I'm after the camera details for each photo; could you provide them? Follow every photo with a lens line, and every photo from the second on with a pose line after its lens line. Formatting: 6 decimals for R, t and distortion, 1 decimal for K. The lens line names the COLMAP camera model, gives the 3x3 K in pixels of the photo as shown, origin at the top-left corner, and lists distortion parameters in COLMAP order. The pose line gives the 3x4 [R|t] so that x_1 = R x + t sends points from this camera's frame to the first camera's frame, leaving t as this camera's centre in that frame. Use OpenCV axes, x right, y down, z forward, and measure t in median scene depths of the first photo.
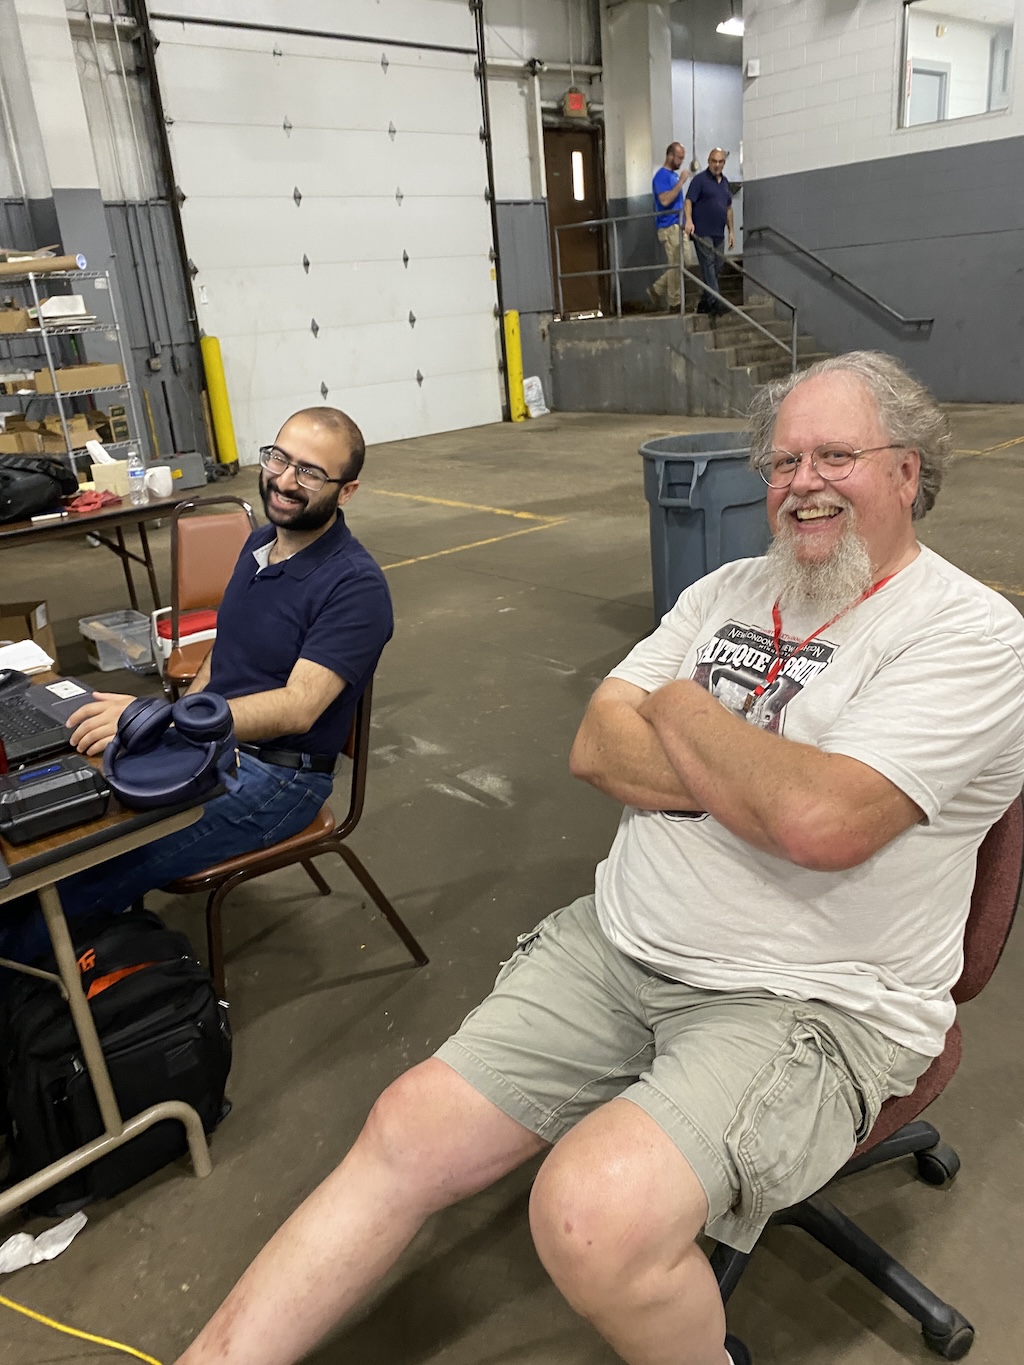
lens RADIAL K [[1067.5, 0, 512.0], [0, 1067.5, 682.5], [0, 0, 1]] dist [0.006236, -0.005436]
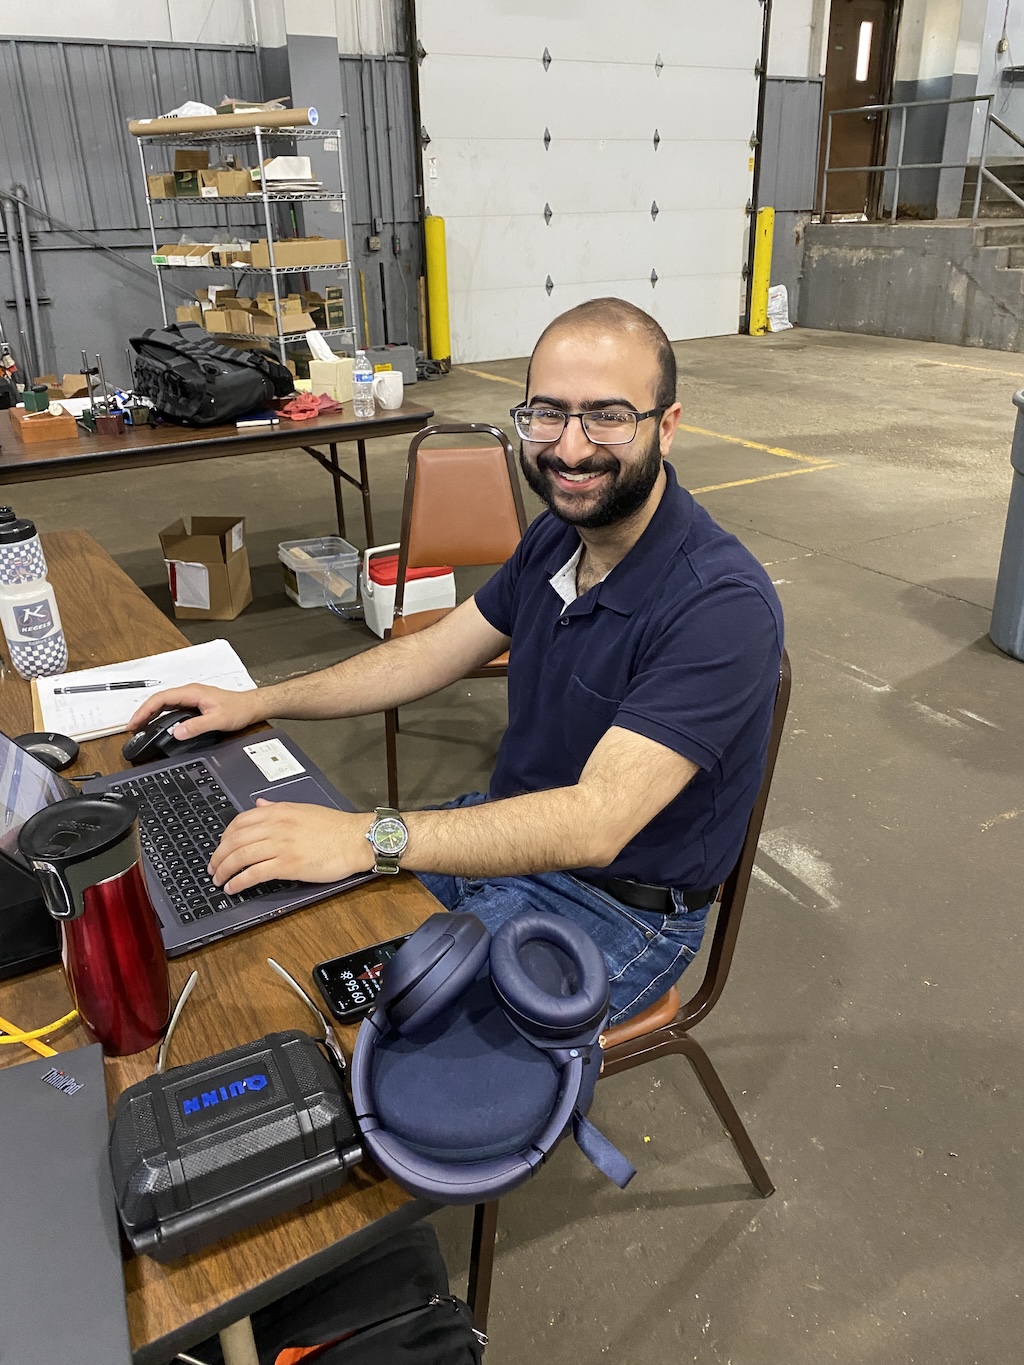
lens RADIAL K [[1033.8, 0, 512.0], [0, 1033.8, 682.5], [0, 0, 1]] dist [-0.007574, 0.004556]
pose [[0.983197, 0.122492, -0.135350, -0.057212], [-0.108837, 0.988596, 0.104080, -0.032689], [0.146556, -0.087600, 0.985316, 0.120541]]
